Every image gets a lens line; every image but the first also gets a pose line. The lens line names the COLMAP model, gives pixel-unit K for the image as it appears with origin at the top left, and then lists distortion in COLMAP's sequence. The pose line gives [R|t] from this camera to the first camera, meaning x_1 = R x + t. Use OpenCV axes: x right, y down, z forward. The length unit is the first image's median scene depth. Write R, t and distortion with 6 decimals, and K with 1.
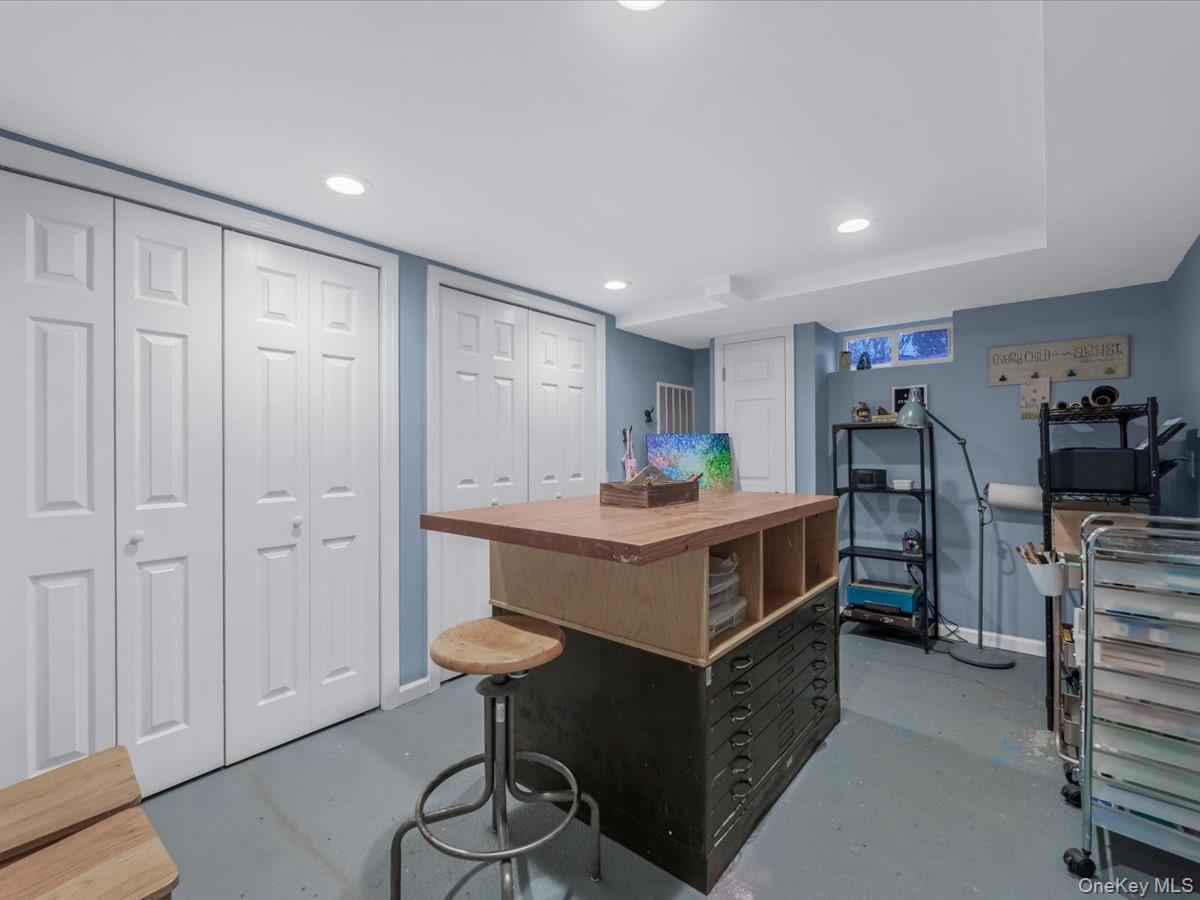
lens RADIAL K [[529.4, 0, 600.6], [0, 529.4, 445.6], [0, 0, 1]] dist [-0.001284, 0.000022]
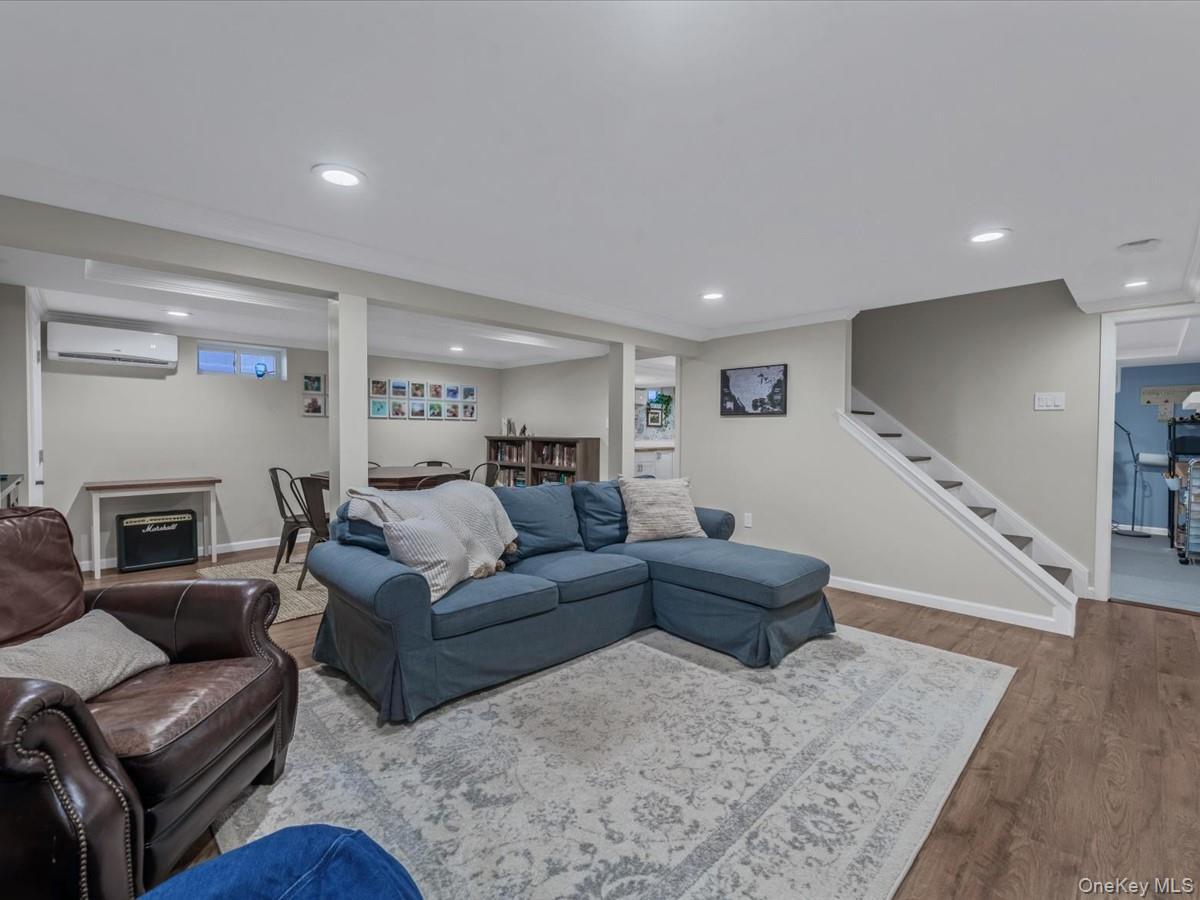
lens RADIAL K [[529.4, 0, 599.1], [0, 529.4, 447.7], [0, 0, 1]] dist [-0.001284, 0.000022]
pose [[0.994683, 0.009506, -0.102547, -1.166804], [-0.006632, 0.999577, 0.028334, 0.005641], [0.102773, -0.027503, 0.994325, -1.284981]]
